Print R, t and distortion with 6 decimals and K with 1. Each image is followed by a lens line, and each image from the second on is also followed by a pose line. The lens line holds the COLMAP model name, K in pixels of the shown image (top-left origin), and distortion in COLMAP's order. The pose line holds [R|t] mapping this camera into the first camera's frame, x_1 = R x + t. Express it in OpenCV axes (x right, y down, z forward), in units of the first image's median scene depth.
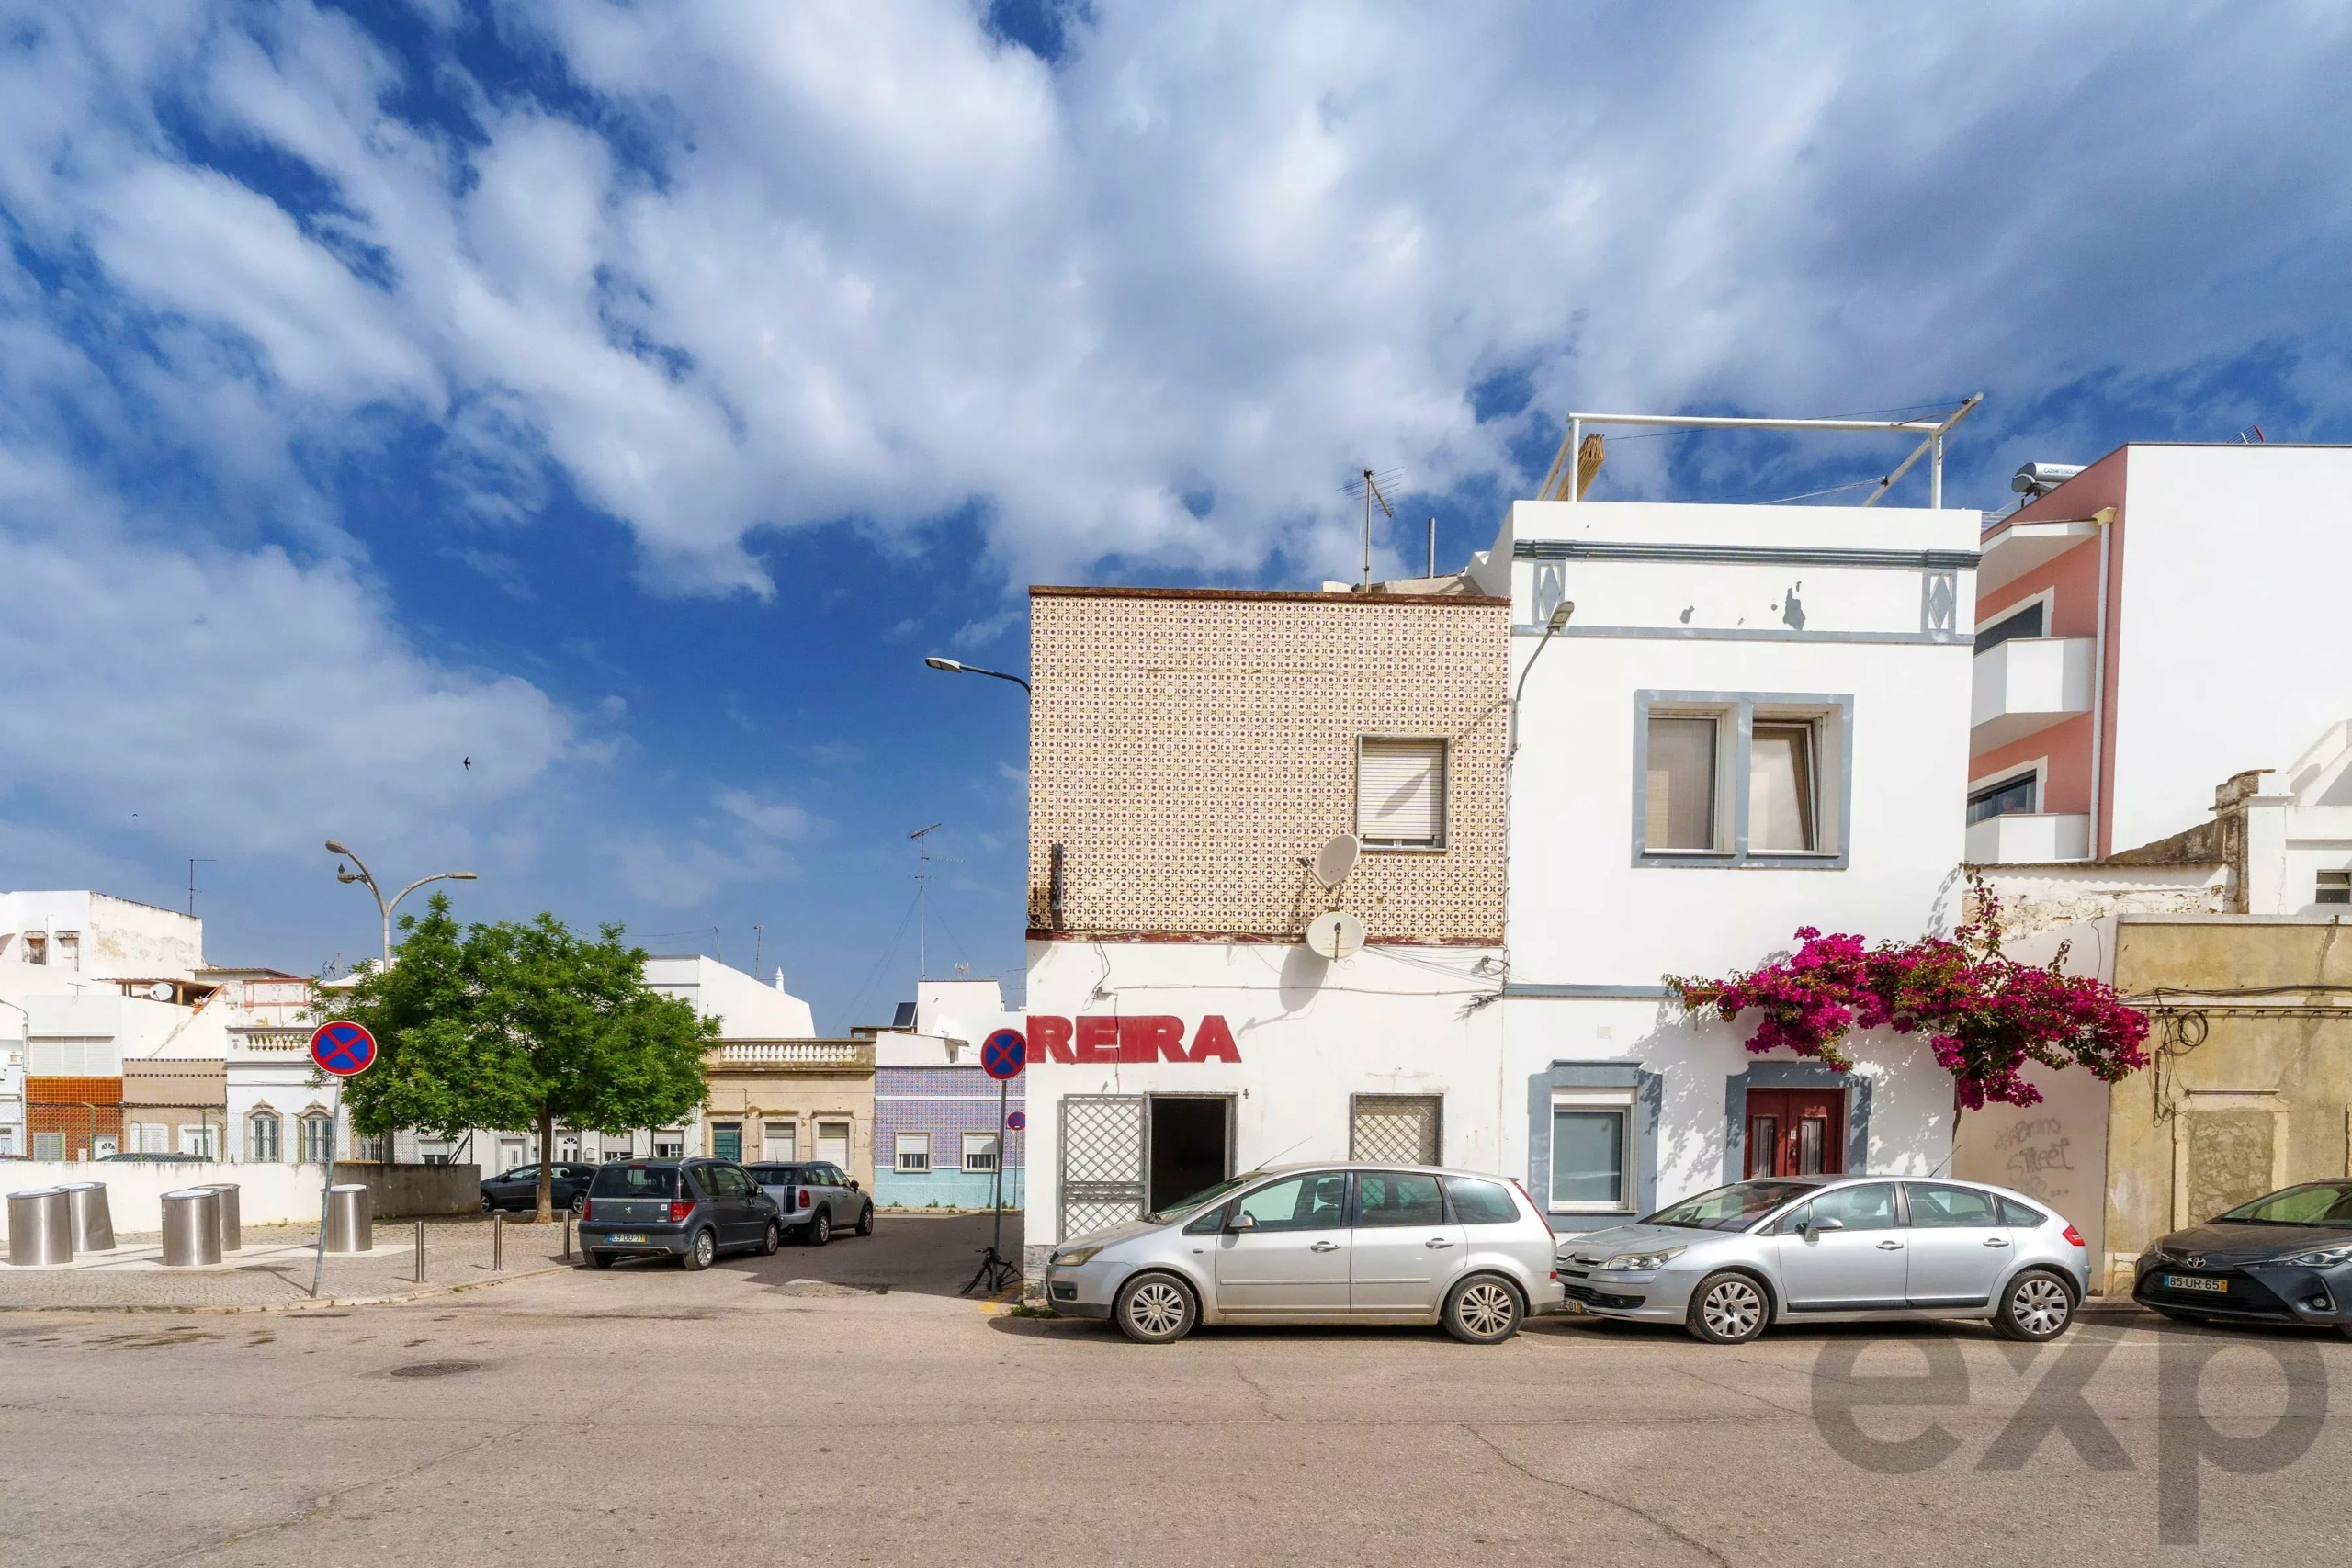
lens RADIAL K [[1086.6, 0, 1175.8], [0, 1086.6, 839.1], [0, 0, 1]] dist [-0.000867, -0.001129]
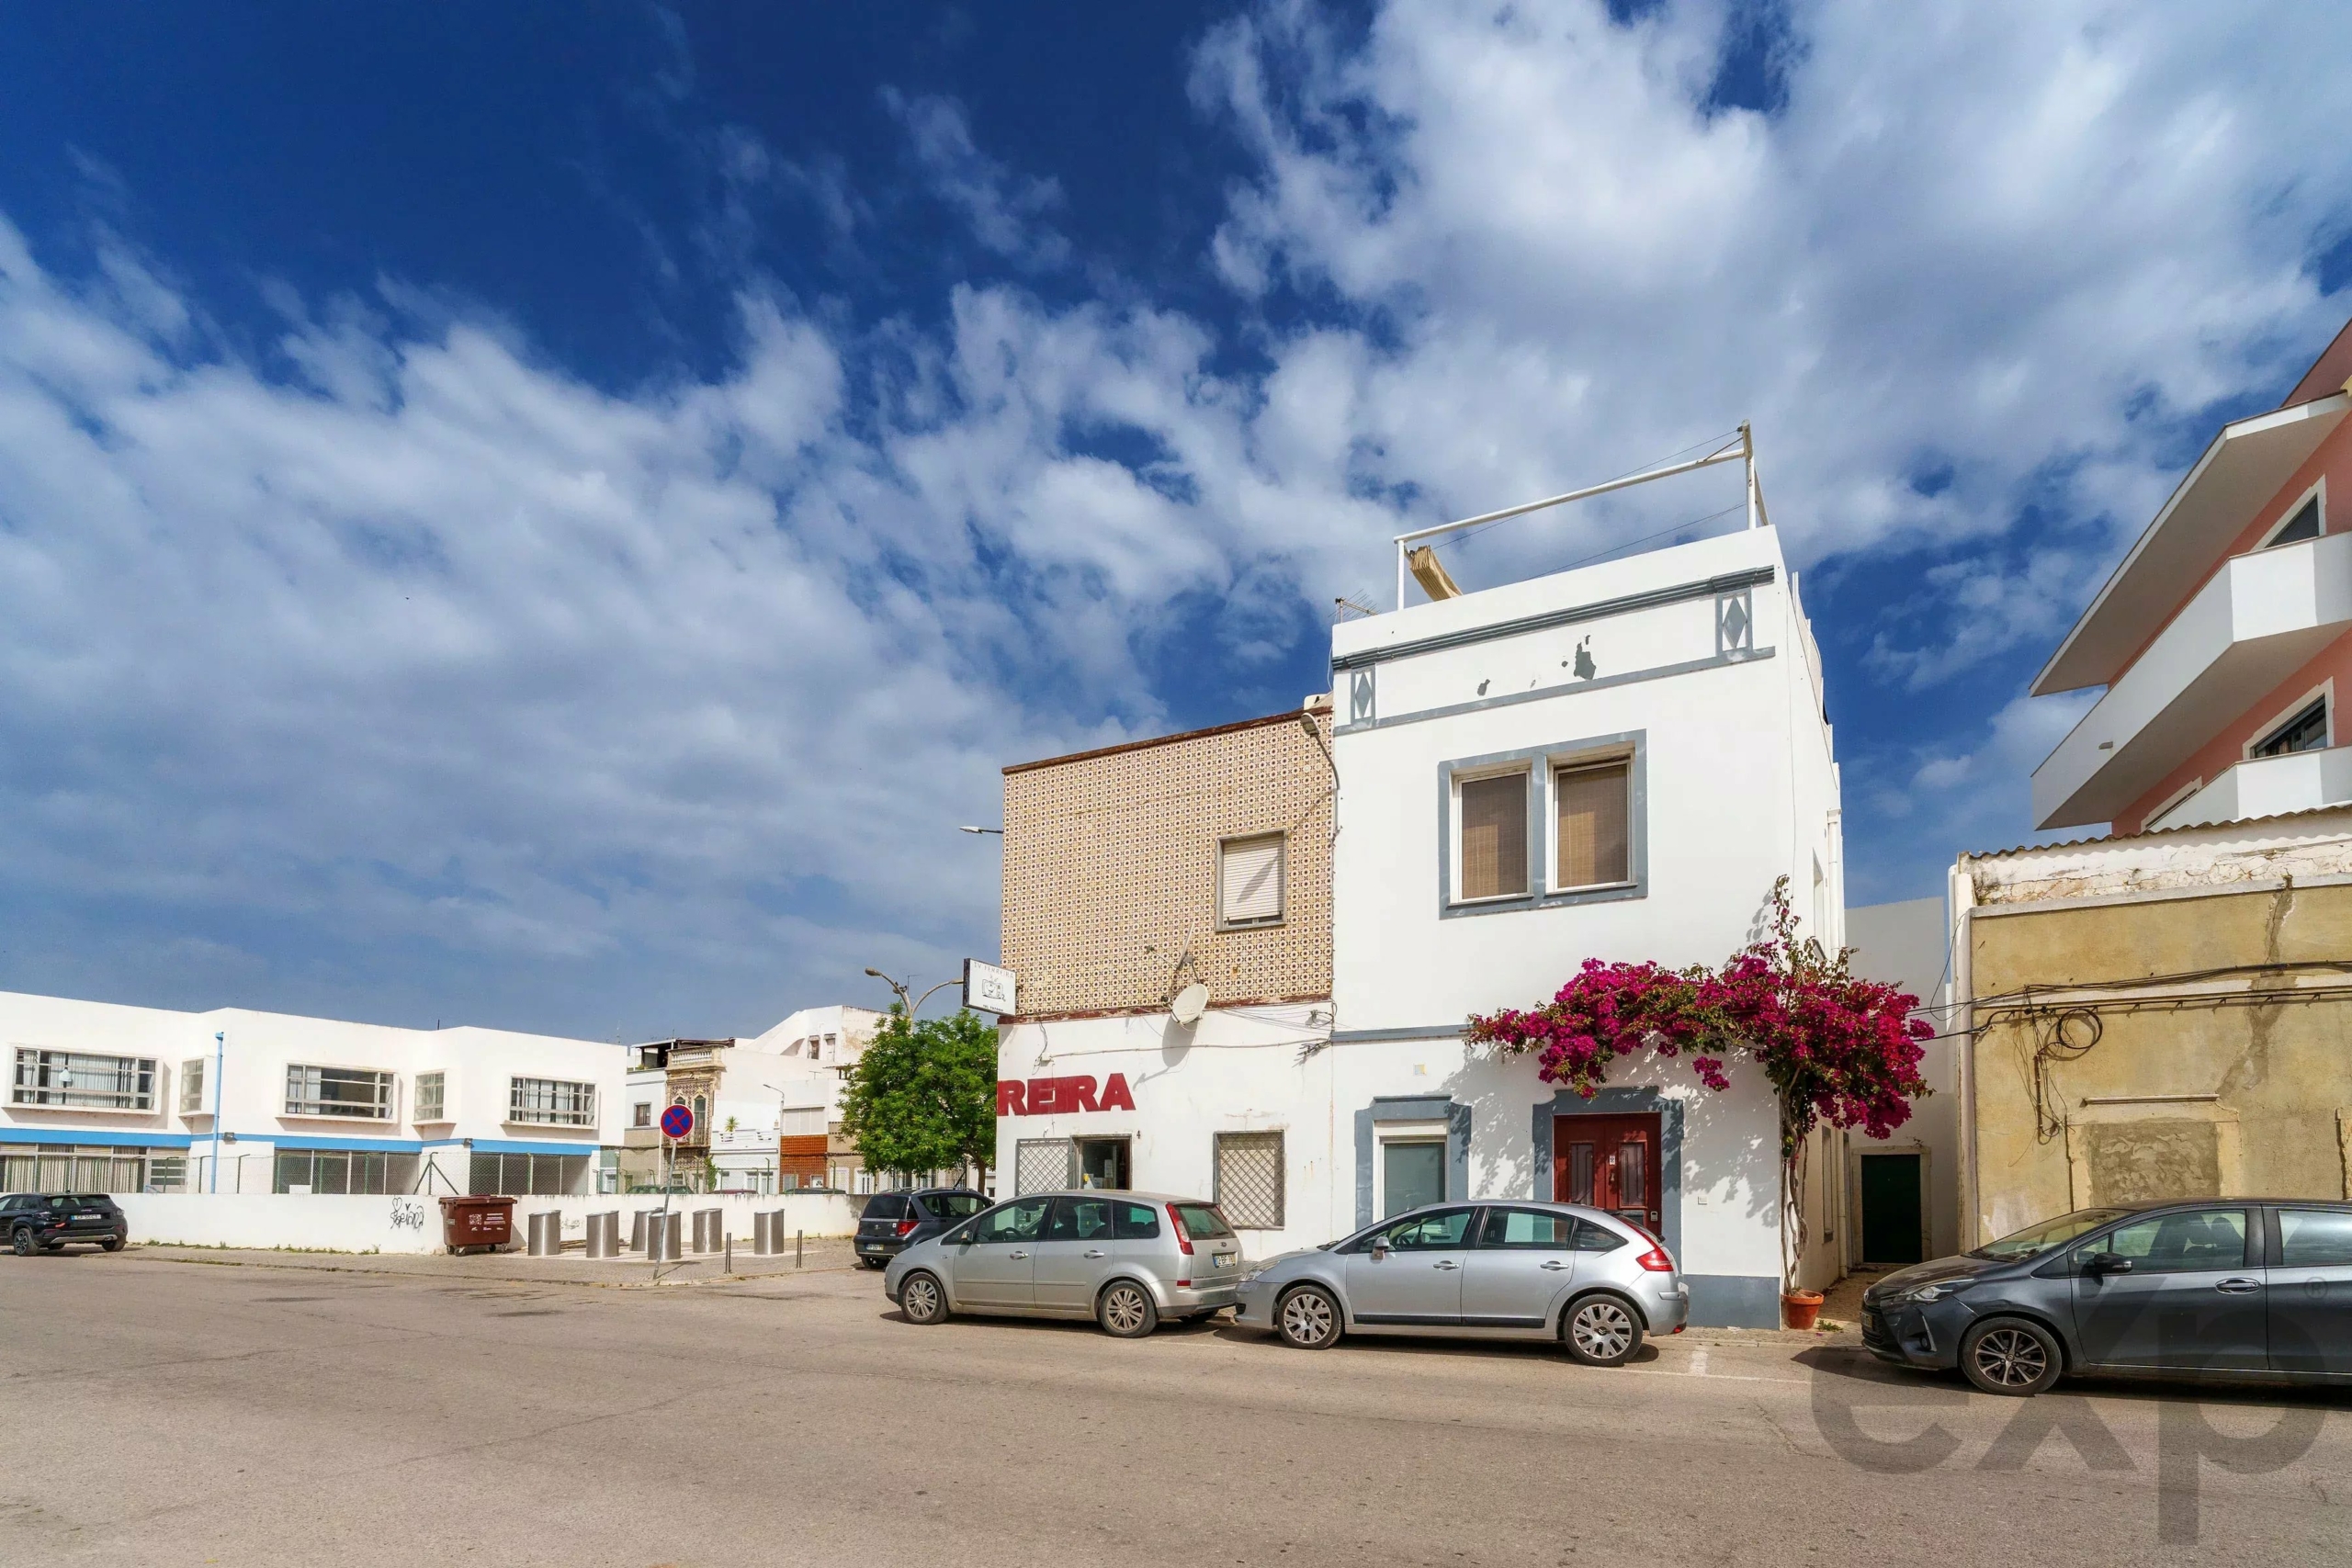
lens RADIAL K [[969.5, 0, 1257.0], [0, 969.5, 784.0], [0, 0, 1]] dist [-0.001223, -0.000275]
pose [[0.904511, -0.169778, -0.391197, 0.678887], [0.126337, 0.982836, -0.134434, -0.001065], [0.407306, 0.072174, 0.910435, -0.013587]]
